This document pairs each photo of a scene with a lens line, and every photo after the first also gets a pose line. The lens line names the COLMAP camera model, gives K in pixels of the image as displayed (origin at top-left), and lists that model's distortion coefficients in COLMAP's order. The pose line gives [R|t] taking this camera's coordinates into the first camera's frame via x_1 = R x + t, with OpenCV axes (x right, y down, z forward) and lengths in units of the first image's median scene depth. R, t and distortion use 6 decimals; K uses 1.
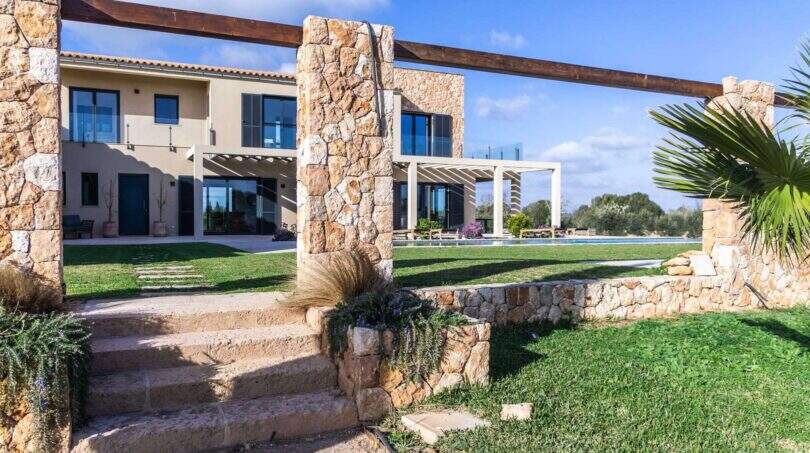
lens RADIAL K [[656.2, 0, 385.2], [0, 656.2, 226.8], [0, 0, 1]] dist [-0.001724, -0.001883]
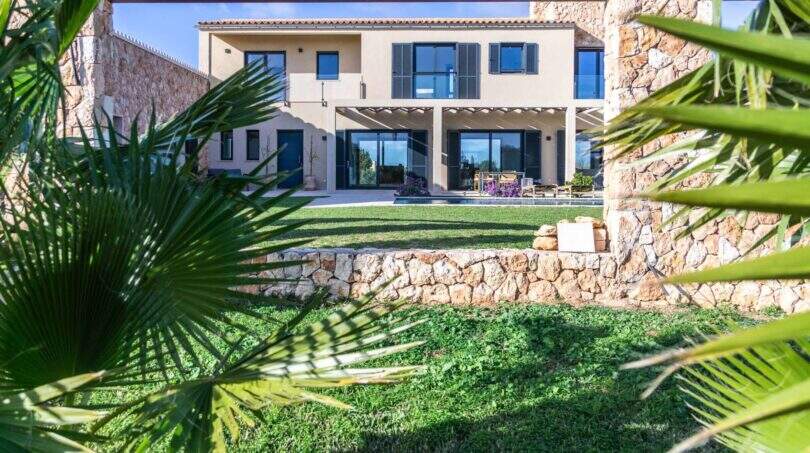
lens RADIAL K [[656.2, 0, 385.2], [0, 656.2, 226.8], [0, 0, 1]] dist [-0.001724, -0.001883]
pose [[0.888521, 0.038620, -0.457208, 0.234844], [-0.006792, 0.997449, 0.071054, 0.000115], [0.458786, -0.060028, 0.886517, 0.111746]]
